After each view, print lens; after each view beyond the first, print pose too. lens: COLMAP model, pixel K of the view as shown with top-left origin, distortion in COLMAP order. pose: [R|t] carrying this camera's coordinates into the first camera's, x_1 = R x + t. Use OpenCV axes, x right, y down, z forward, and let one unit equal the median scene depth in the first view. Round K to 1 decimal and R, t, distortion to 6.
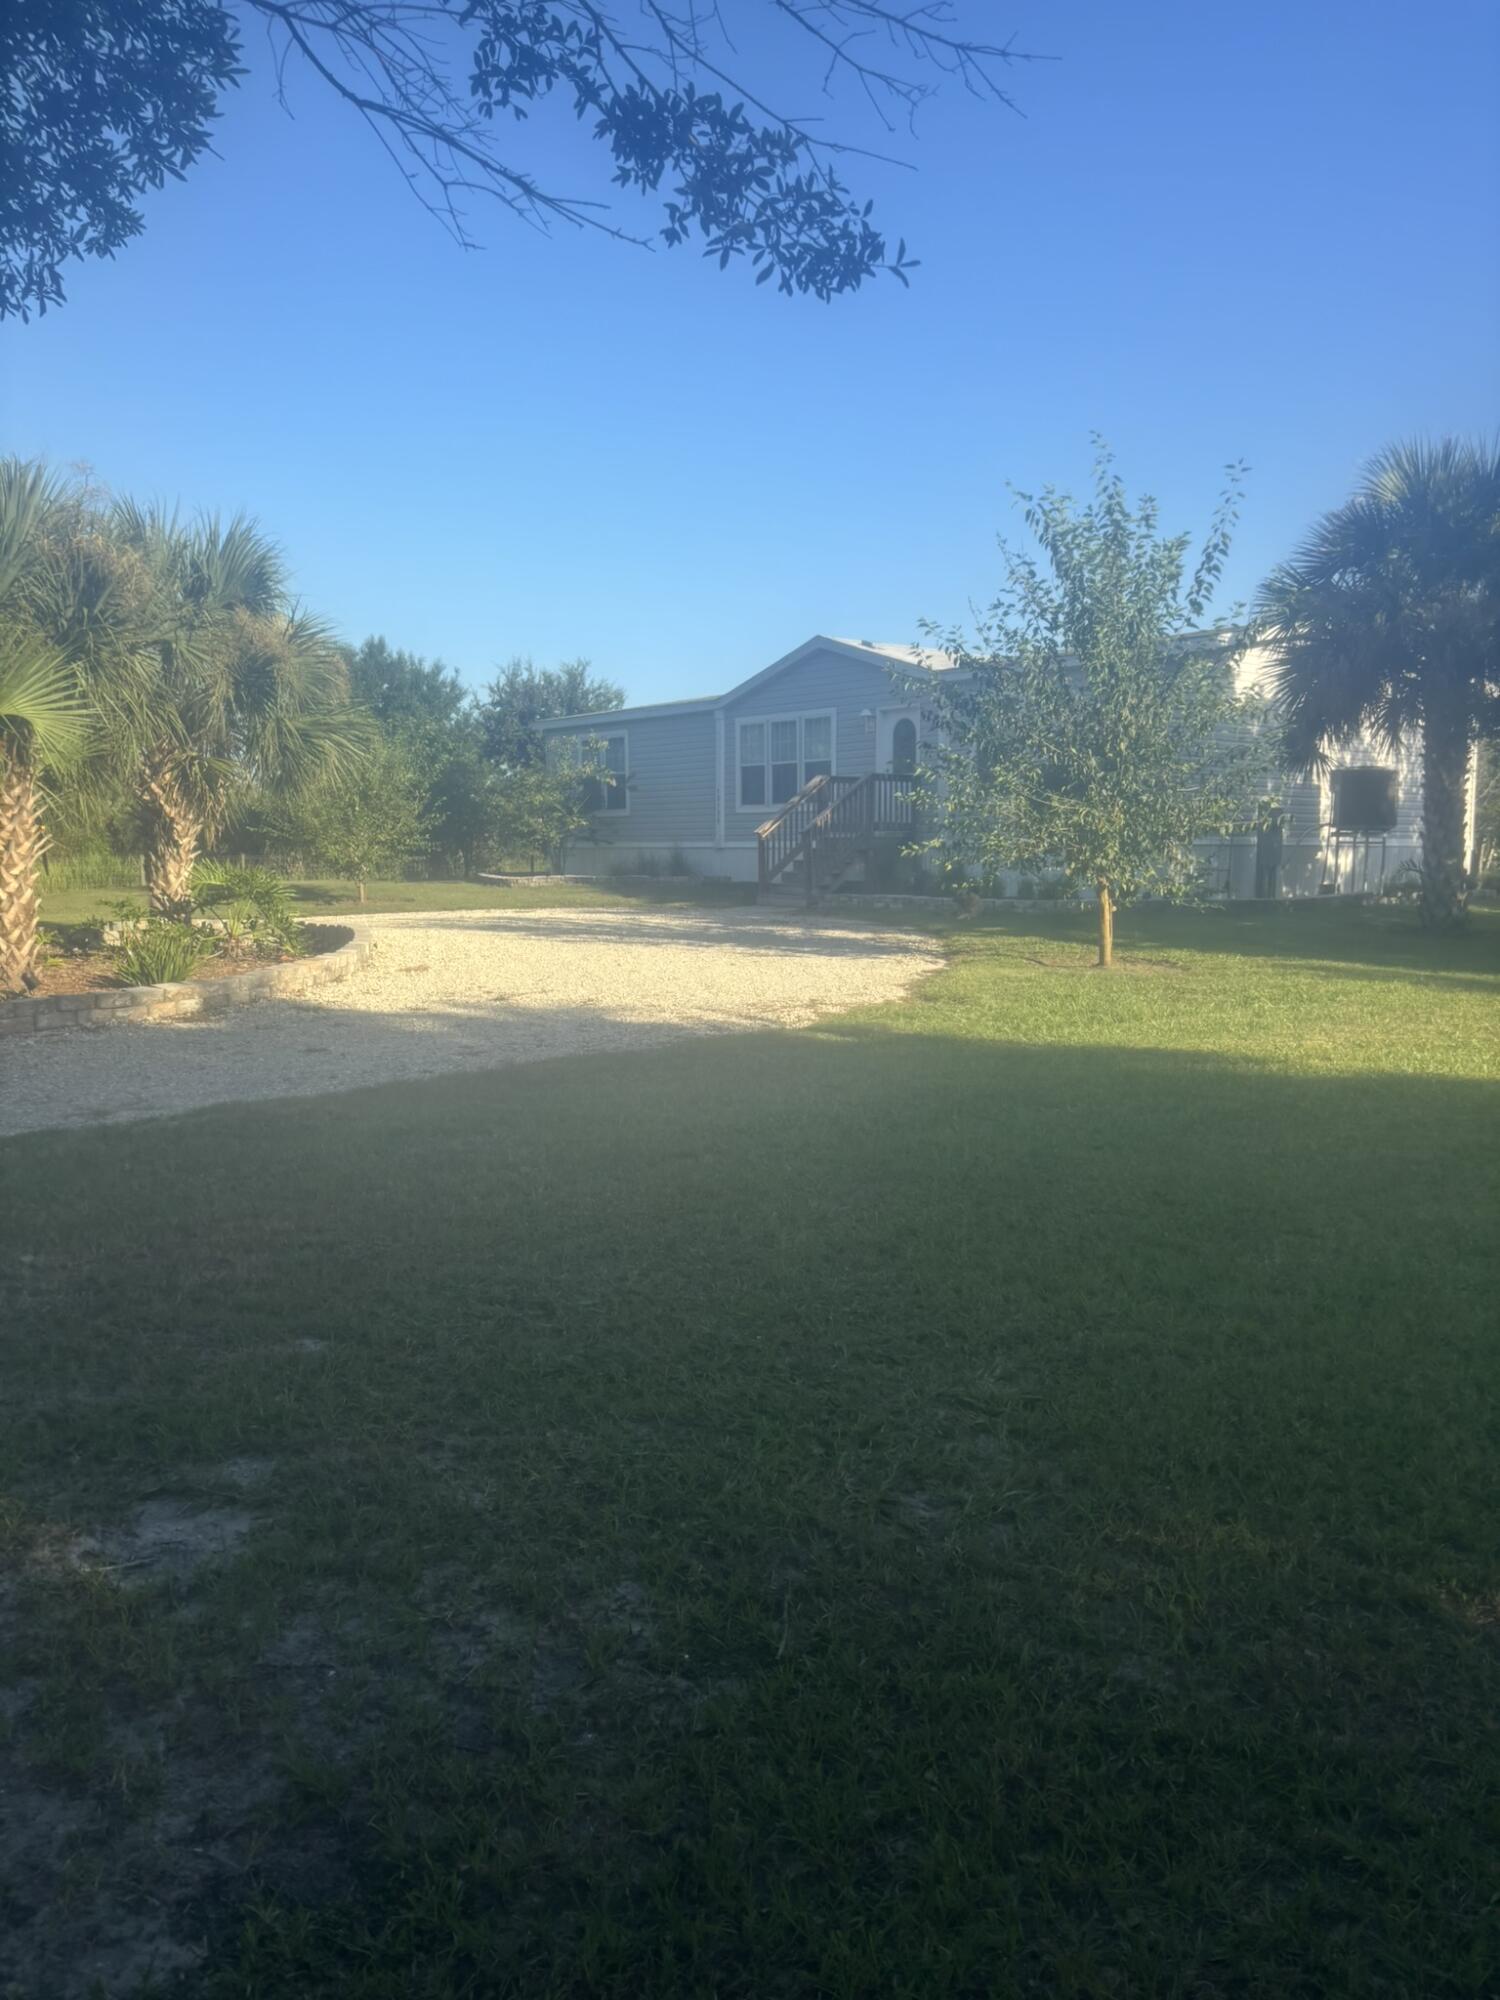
lens RADIAL K [[1516.0, 0, 768.3], [0, 1516.0, 1015.4], [0, 0, 1]] dist [0.056329, -0.068505]
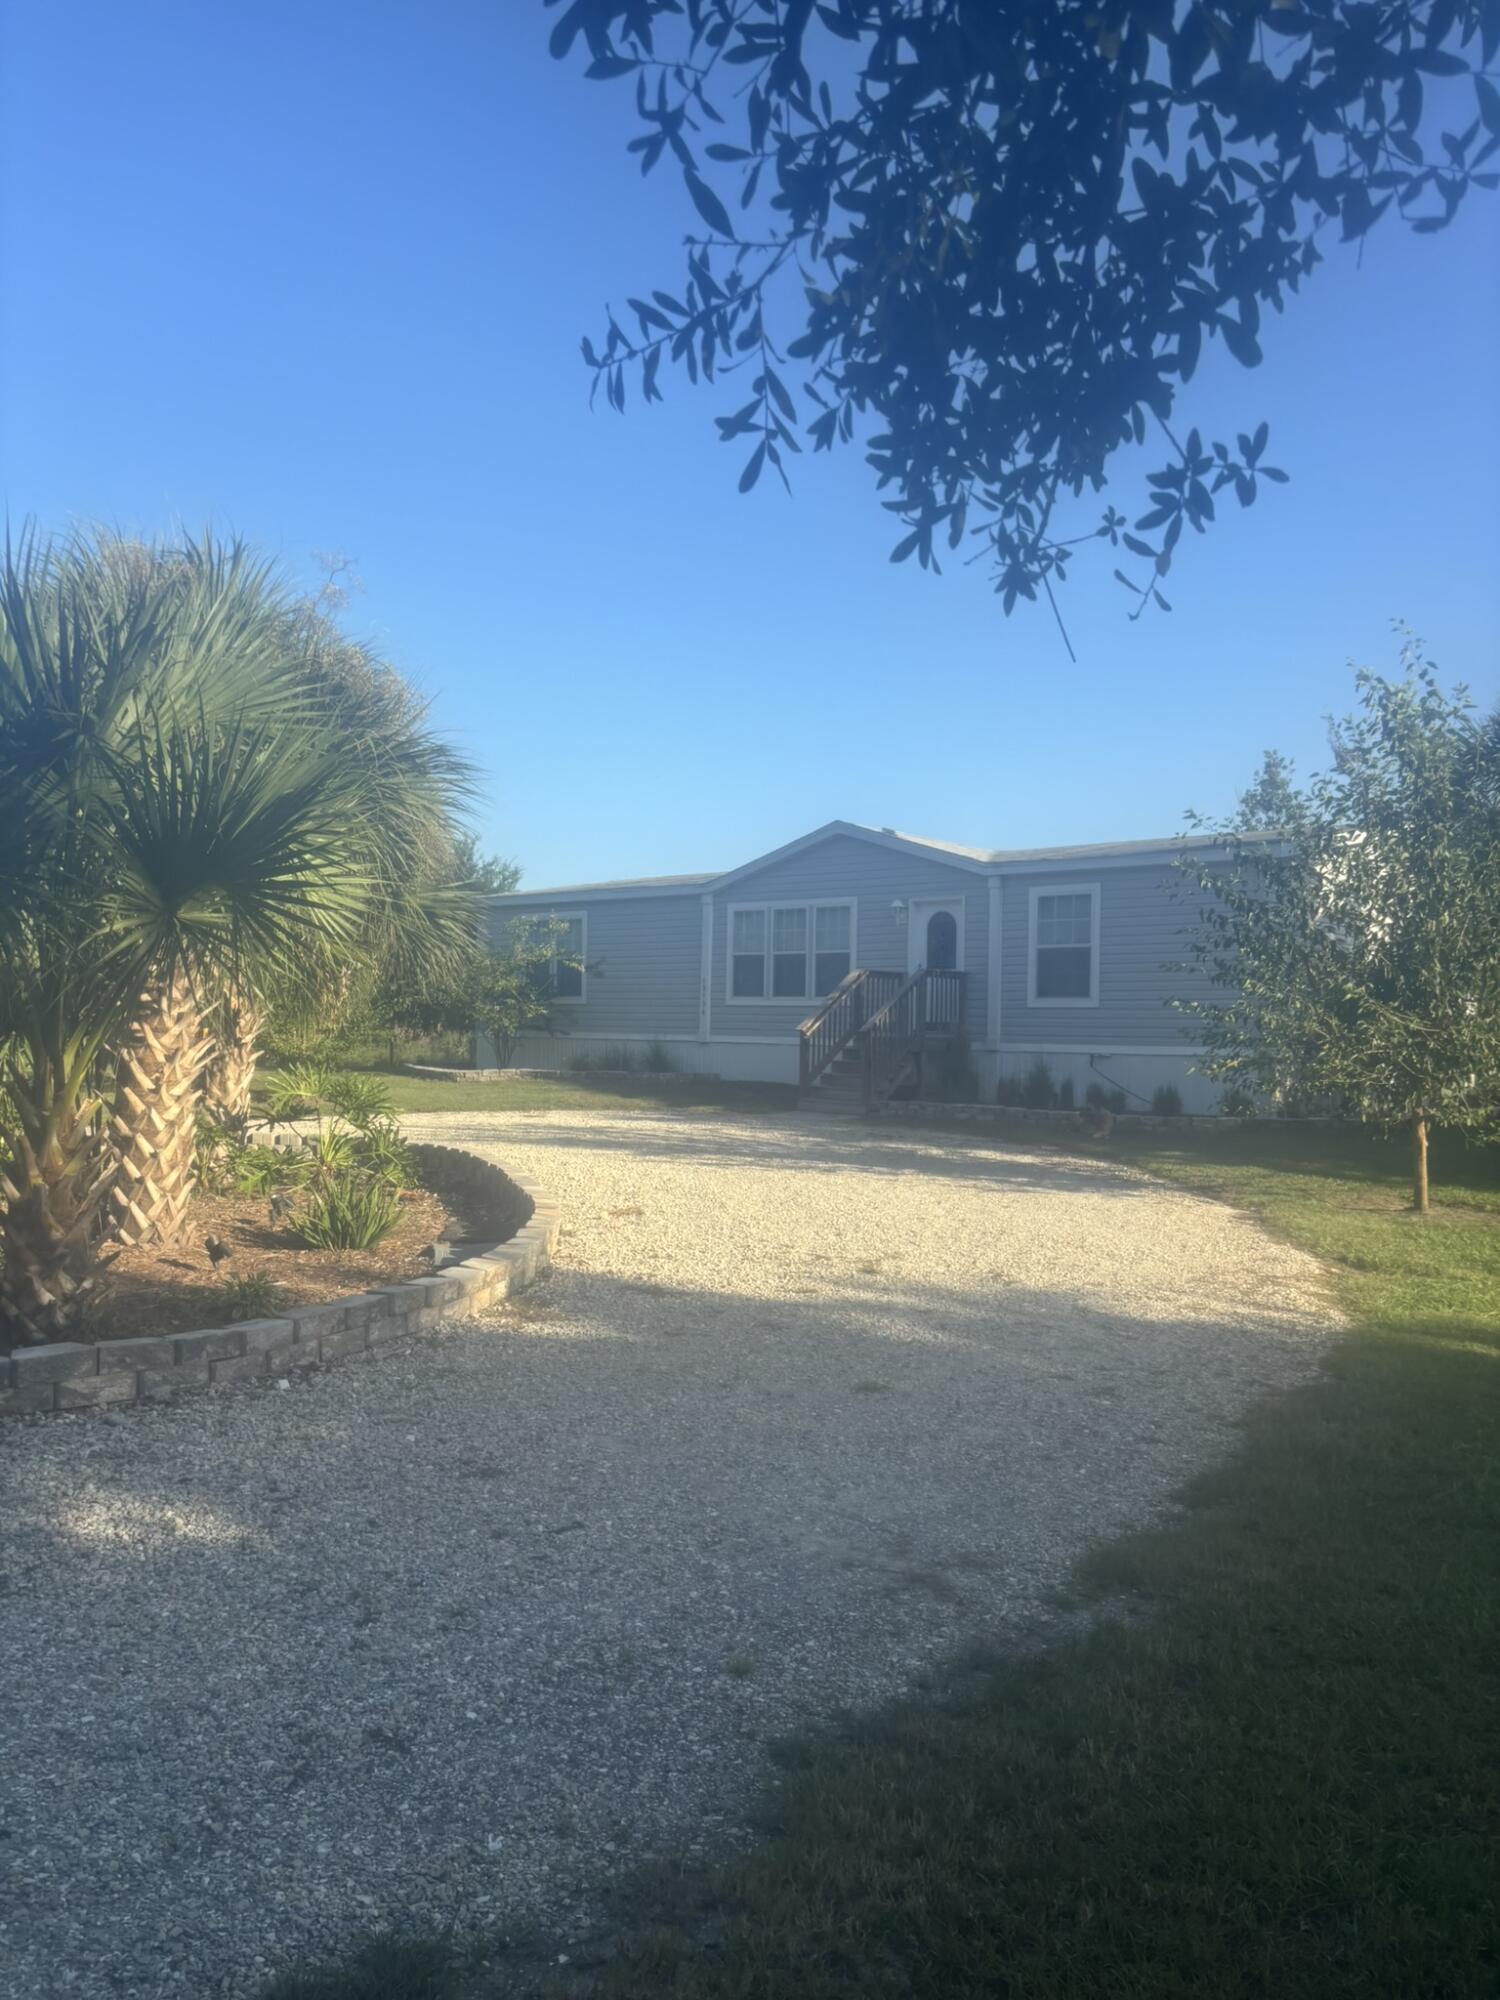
lens RADIAL K [[1516.0, 0, 763.5], [0, 1516.0, 990.7], [0, 0, 1]] dist [0.056329, -0.068505]
pose [[0.986373, 0.025406, 0.162554, -0.163363], [-0.003461, 0.990991, -0.133884, -0.022030], [-0.164491, 0.131497, 0.977574, 0.114494]]
